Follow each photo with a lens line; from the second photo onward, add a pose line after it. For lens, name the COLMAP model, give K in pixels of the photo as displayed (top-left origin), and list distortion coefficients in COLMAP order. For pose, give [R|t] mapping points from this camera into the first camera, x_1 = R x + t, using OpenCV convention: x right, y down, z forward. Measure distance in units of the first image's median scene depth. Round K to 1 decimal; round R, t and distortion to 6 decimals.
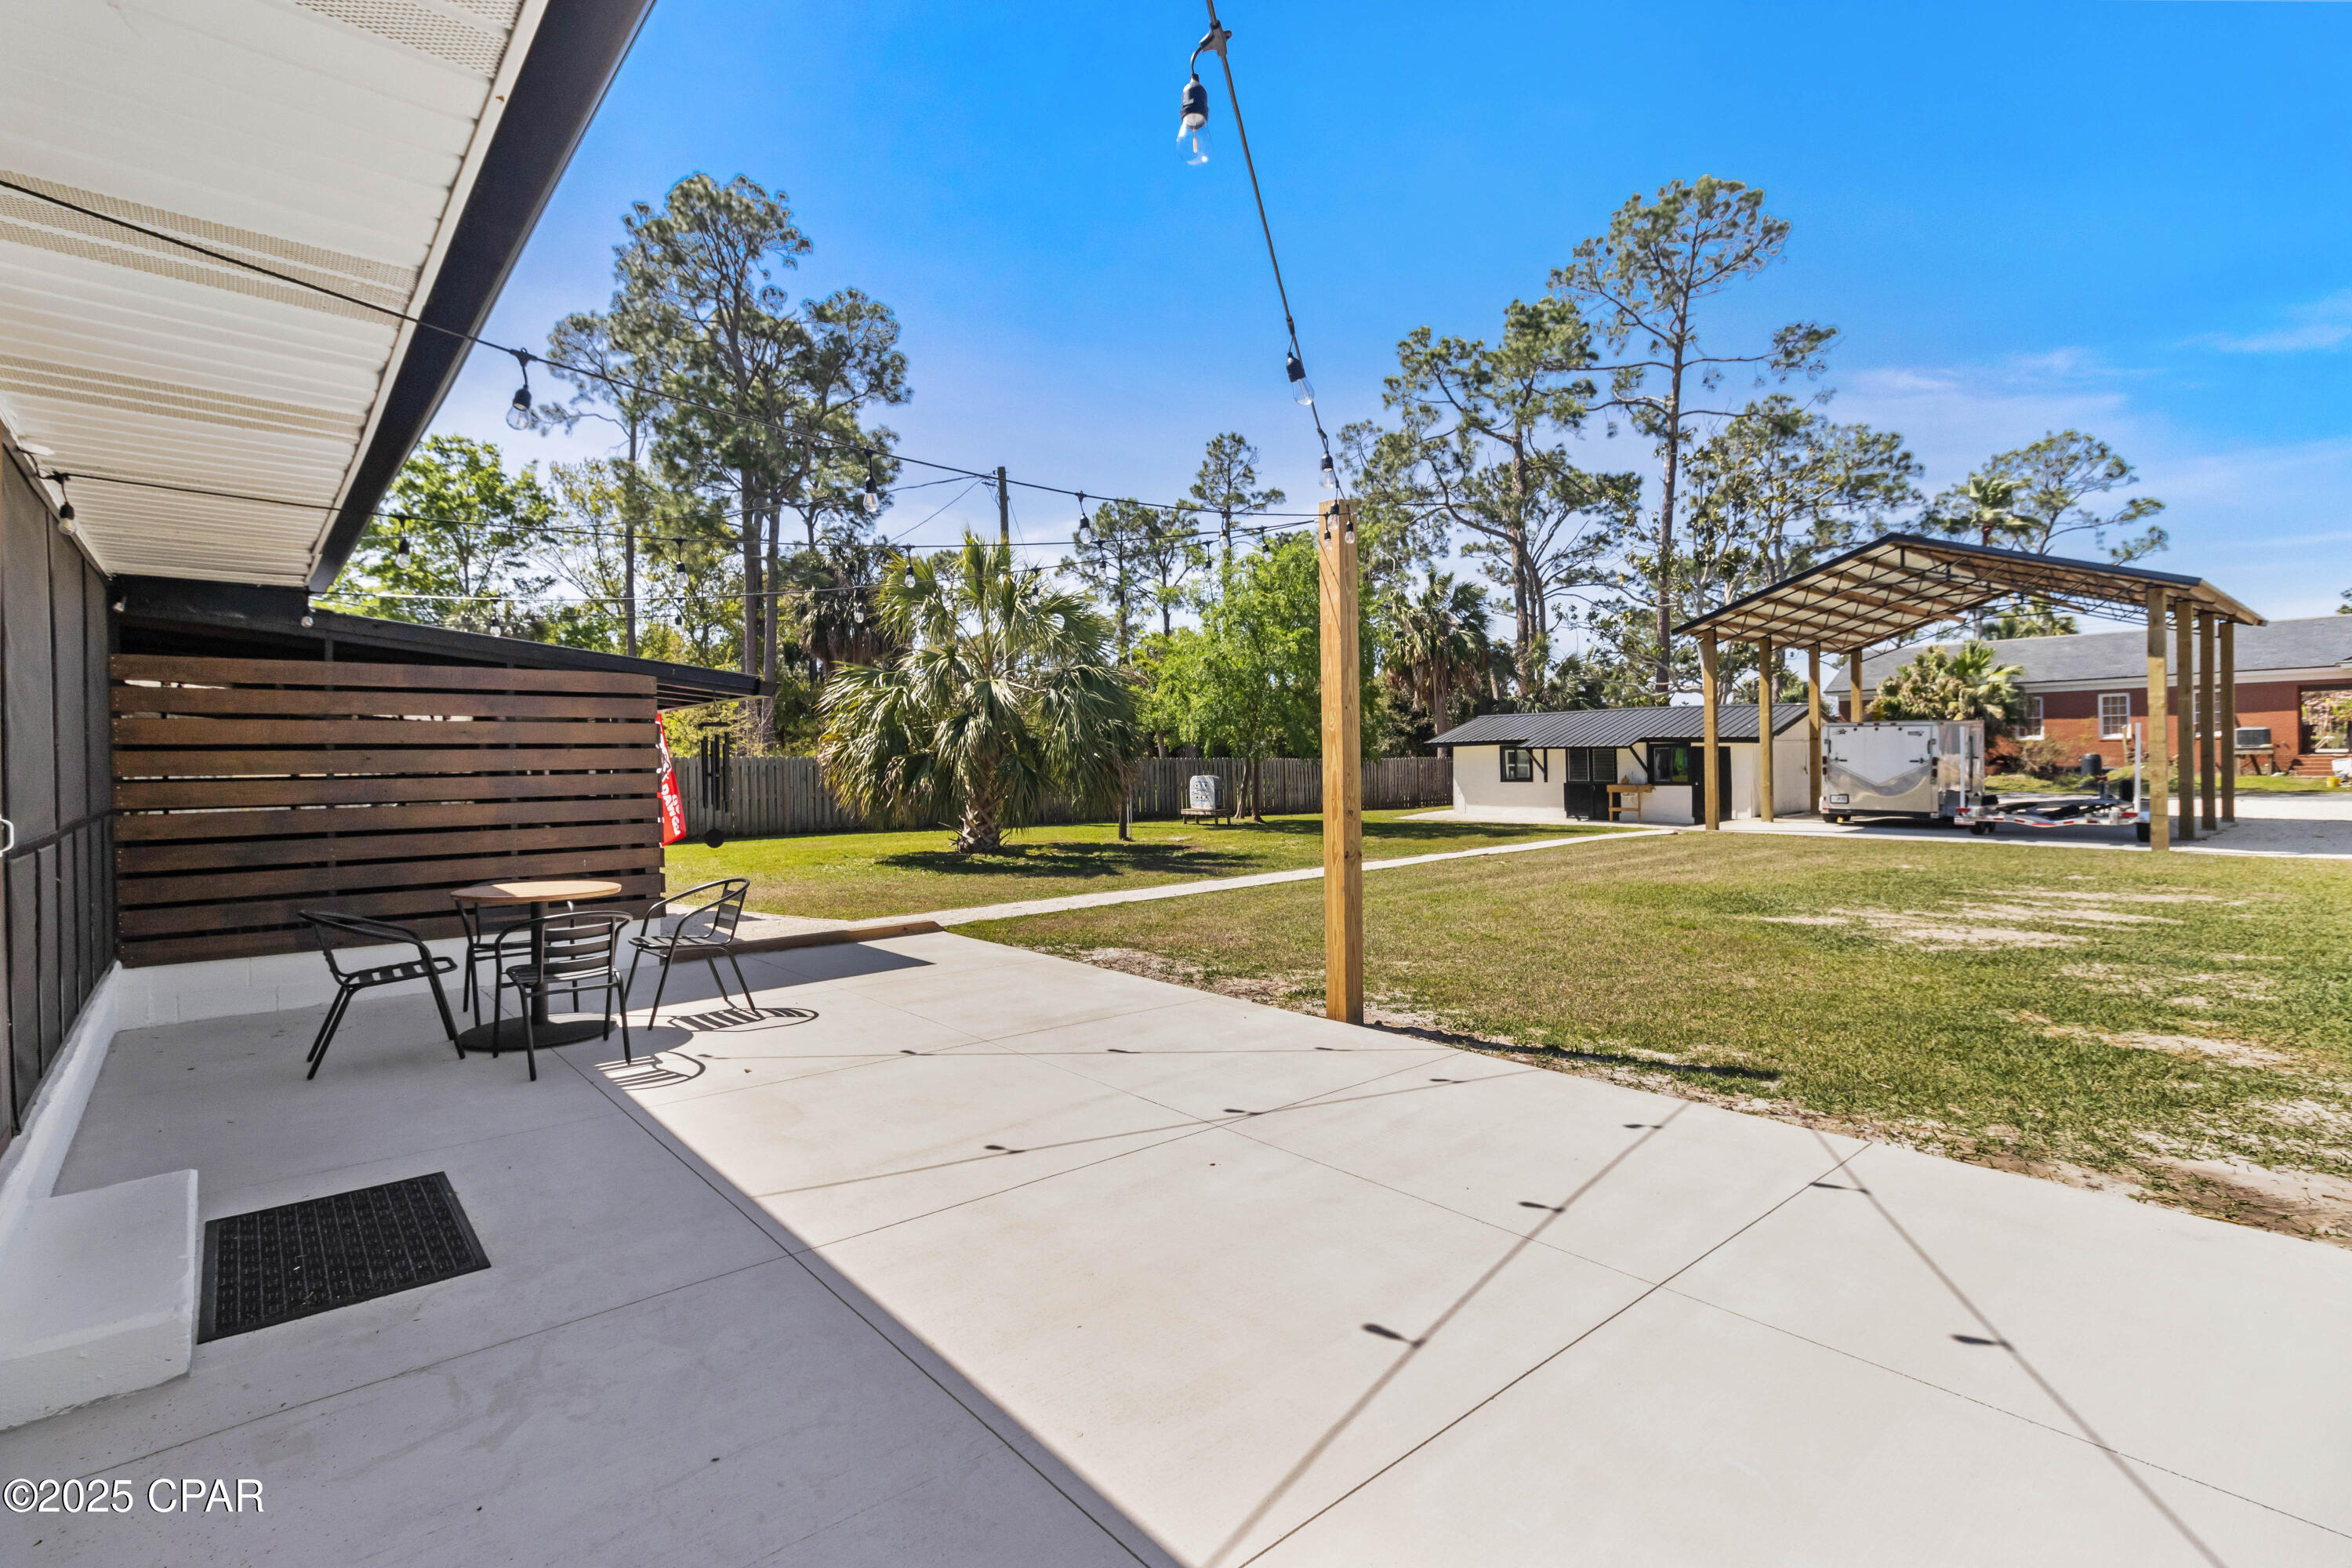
lens RADIAL K [[1105.2, 0, 1176.0], [0, 1105.2, 756.3], [0, 0, 1]] dist [0.013841, 0.000459]
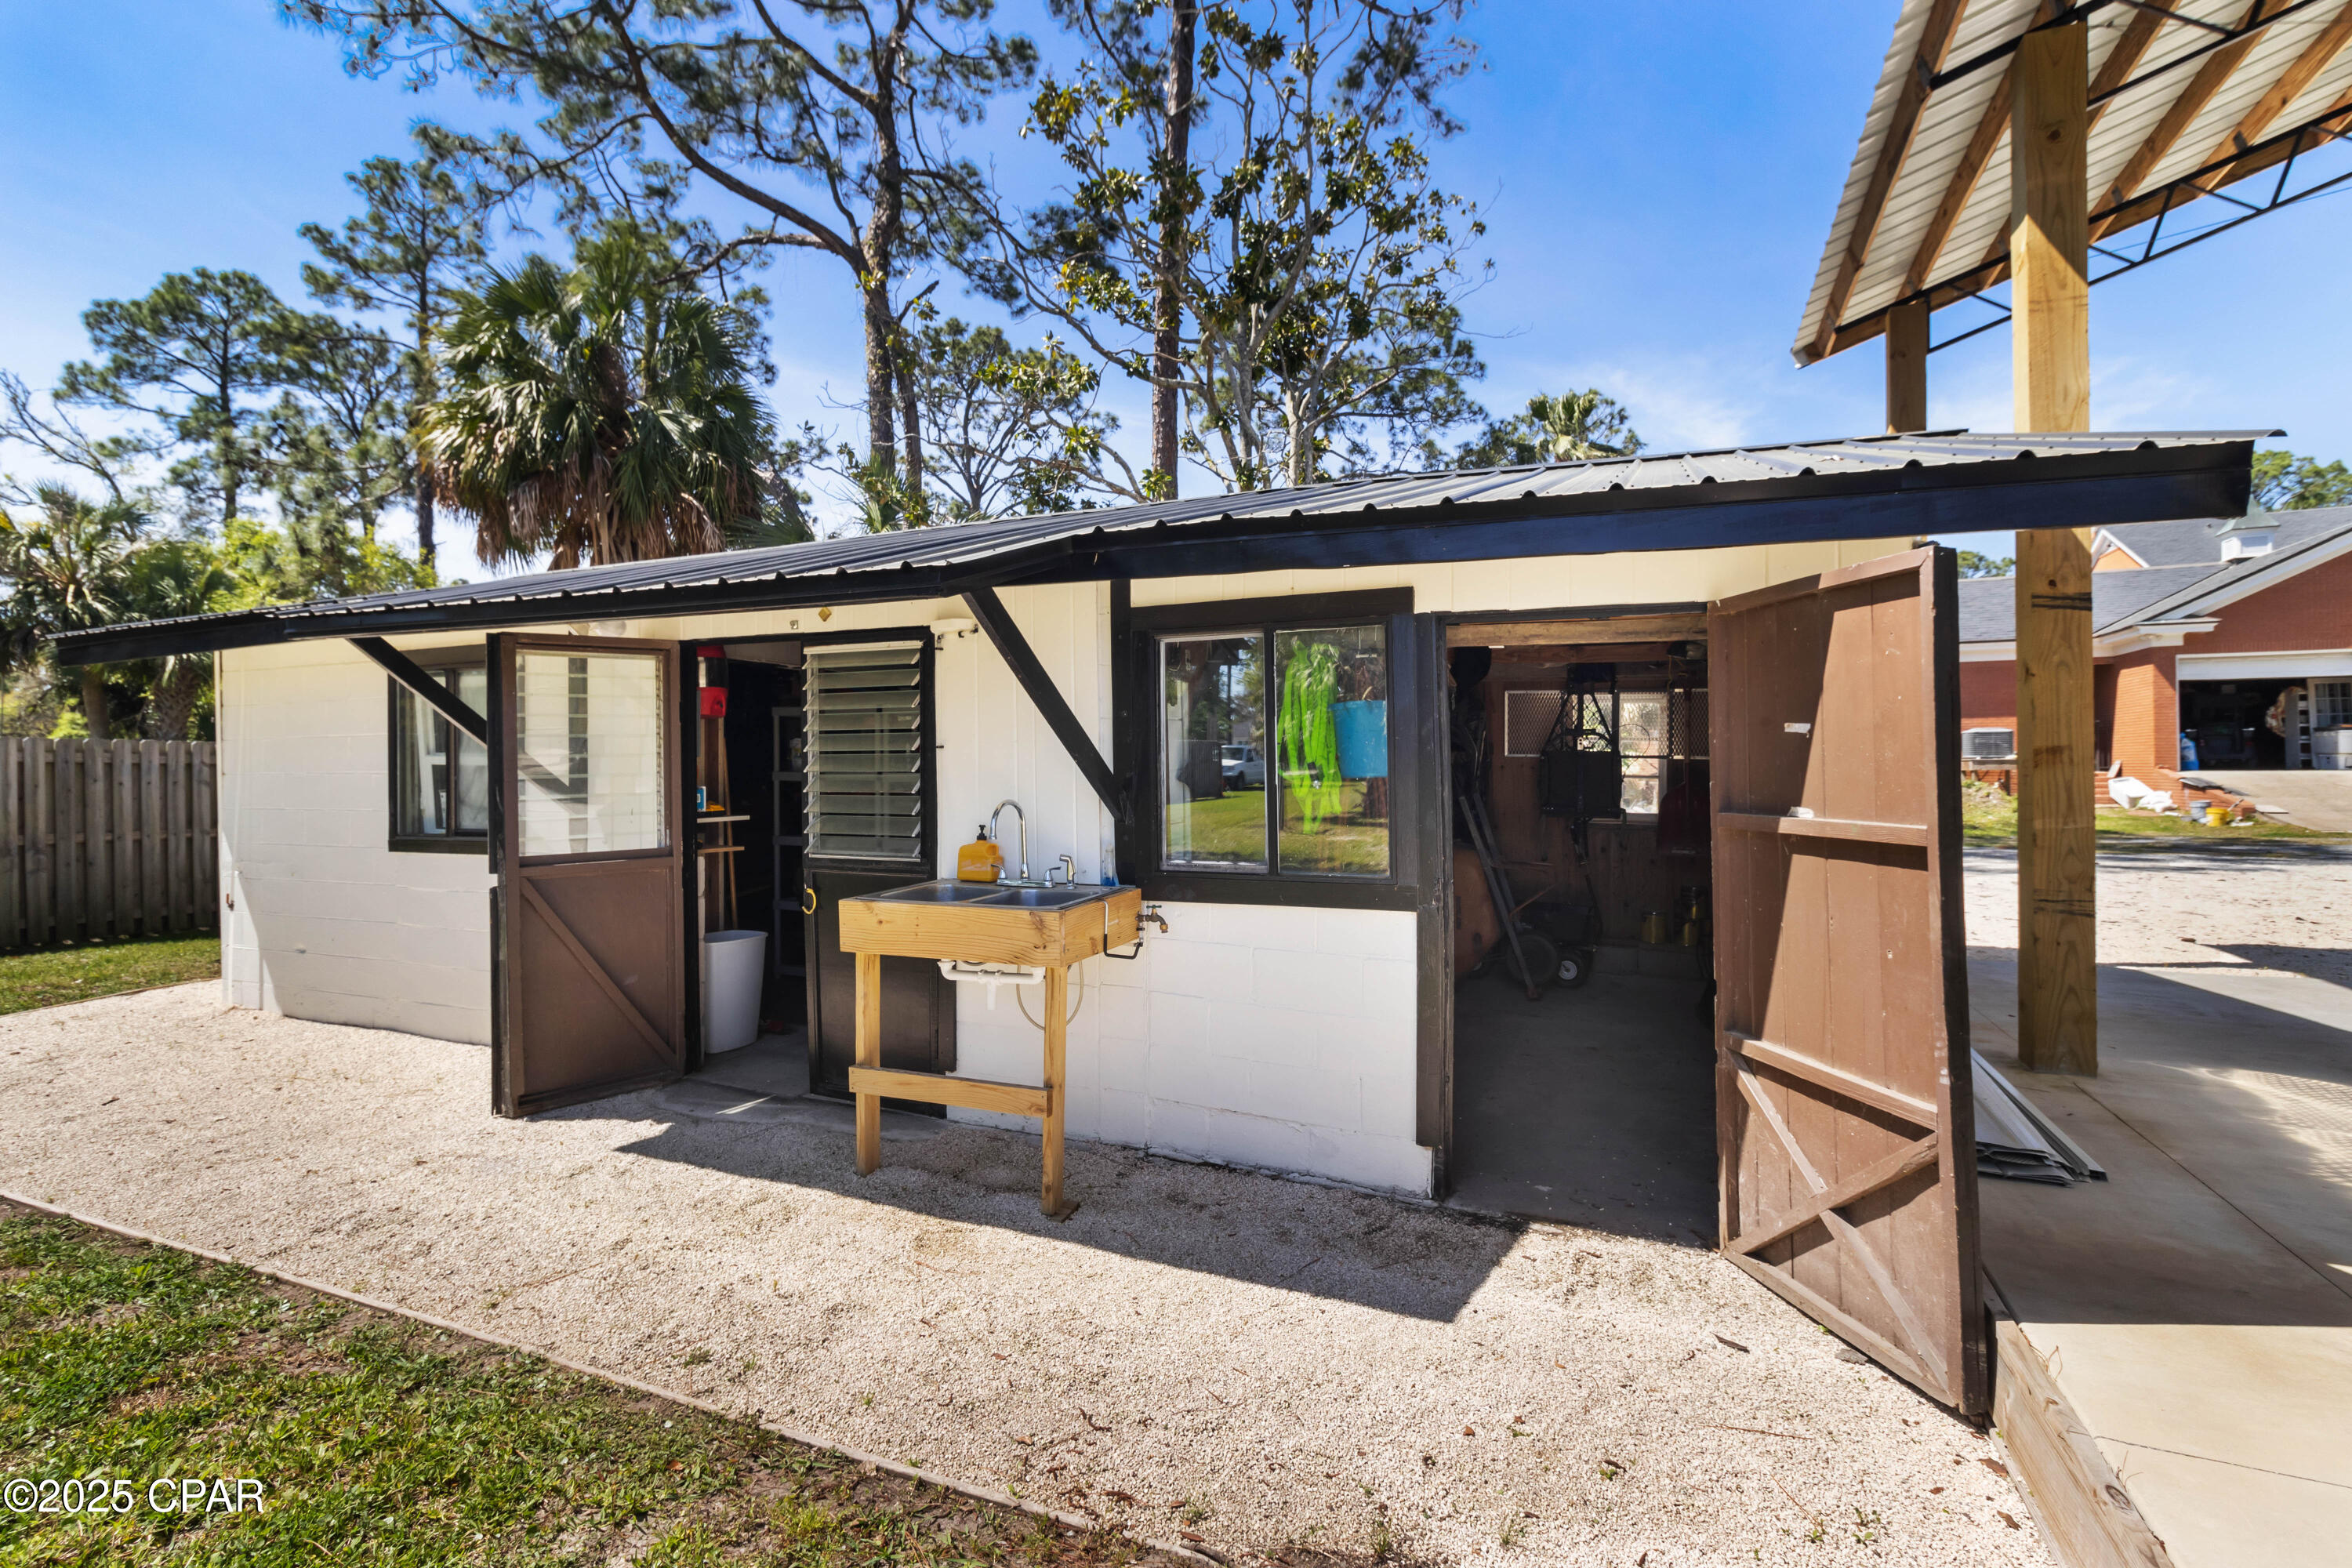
lens RADIAL K [[1105.2, 0, 1176.0], [0, 1105.2, 756.3], [0, 0, 1]] dist [0.013841, 0.000459]
pose [[0.902759, 0.015152, 0.429881, 0.364979], [-0.005342, 0.999697, -0.024017, 0.010689], [-0.430114, 0.019385, 0.902566, 0.853696]]
